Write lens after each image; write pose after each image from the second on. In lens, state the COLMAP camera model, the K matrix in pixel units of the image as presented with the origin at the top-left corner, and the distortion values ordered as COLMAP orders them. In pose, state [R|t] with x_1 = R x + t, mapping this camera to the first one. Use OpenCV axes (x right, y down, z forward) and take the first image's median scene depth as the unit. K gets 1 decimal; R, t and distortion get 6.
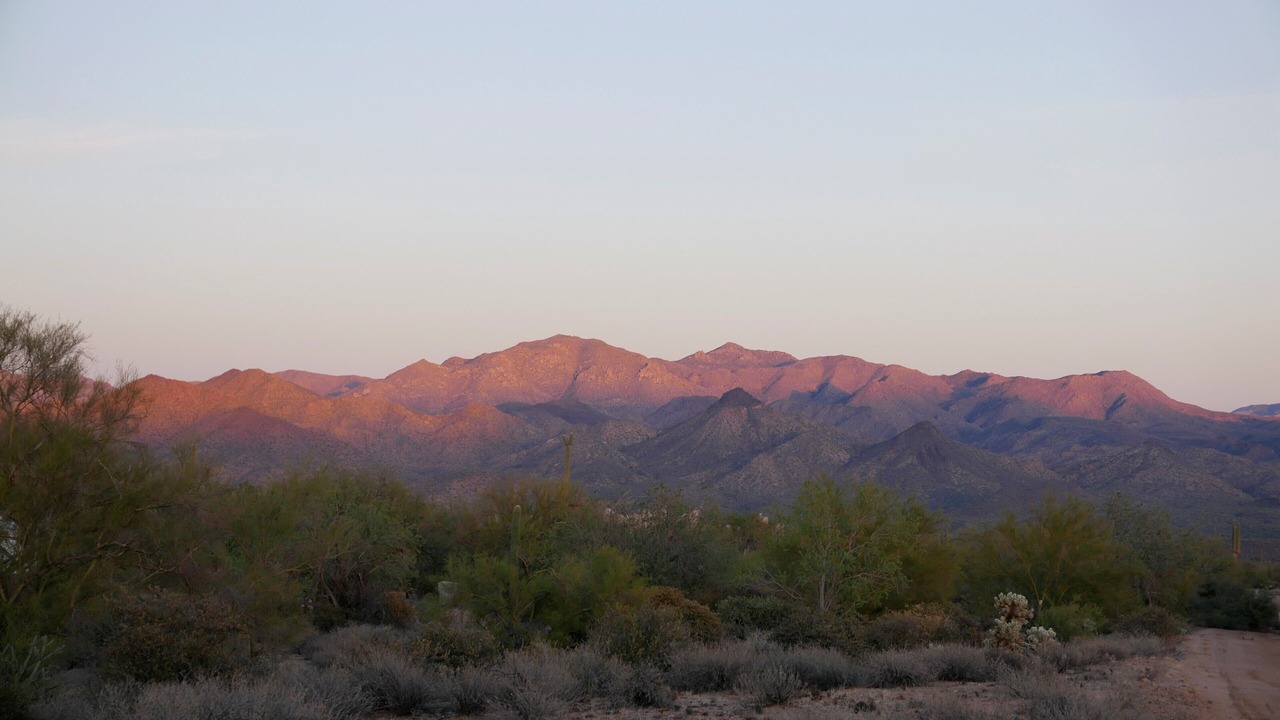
lens RADIAL K [[1397.2, 0, 640.8], [0, 1397.2, 413.7], [0, 0, 1]] dist [0.088198, 0.005405]
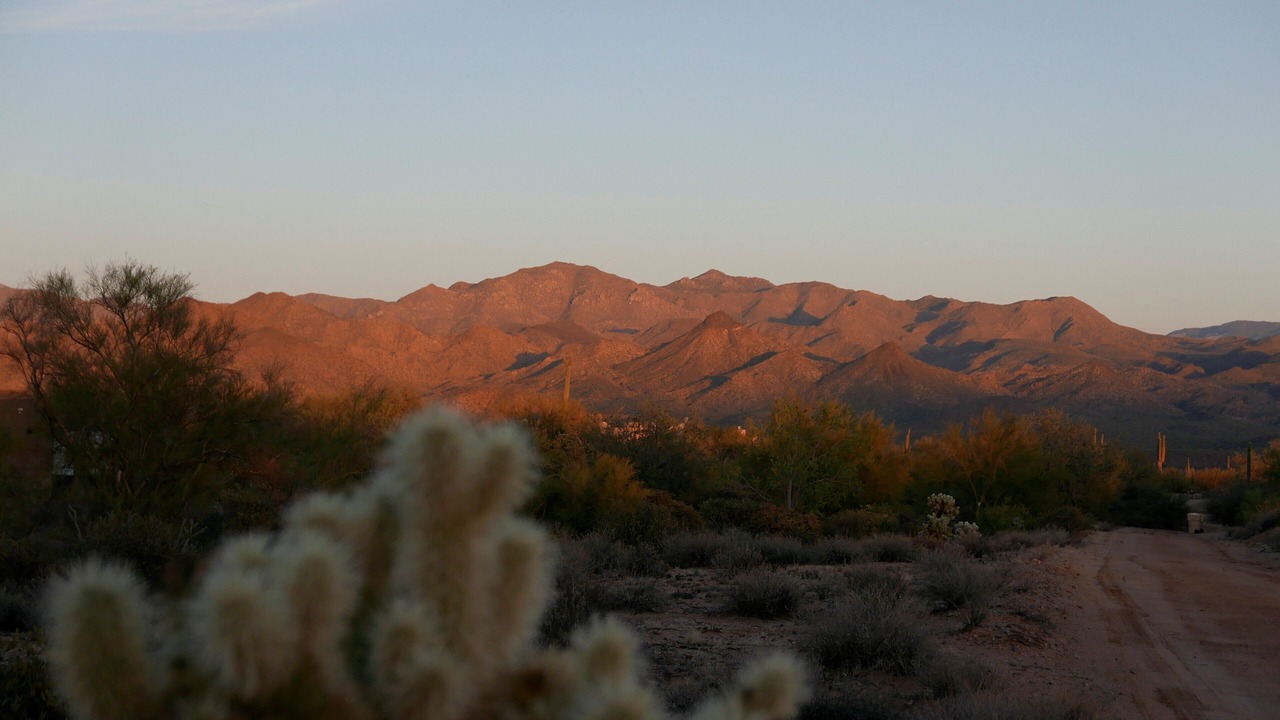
lens RADIAL K [[1397.2, 0, 640.8], [0, 1397.2, 413.7], [0, 0, 1]] dist [0.088198, 0.005405]
pose [[0.999919, 0.003744, 0.012180, -0.005685], [-0.004520, 0.997921, 0.064297, -0.009210], [-0.011914, -0.064347, 0.997856, -0.101098]]
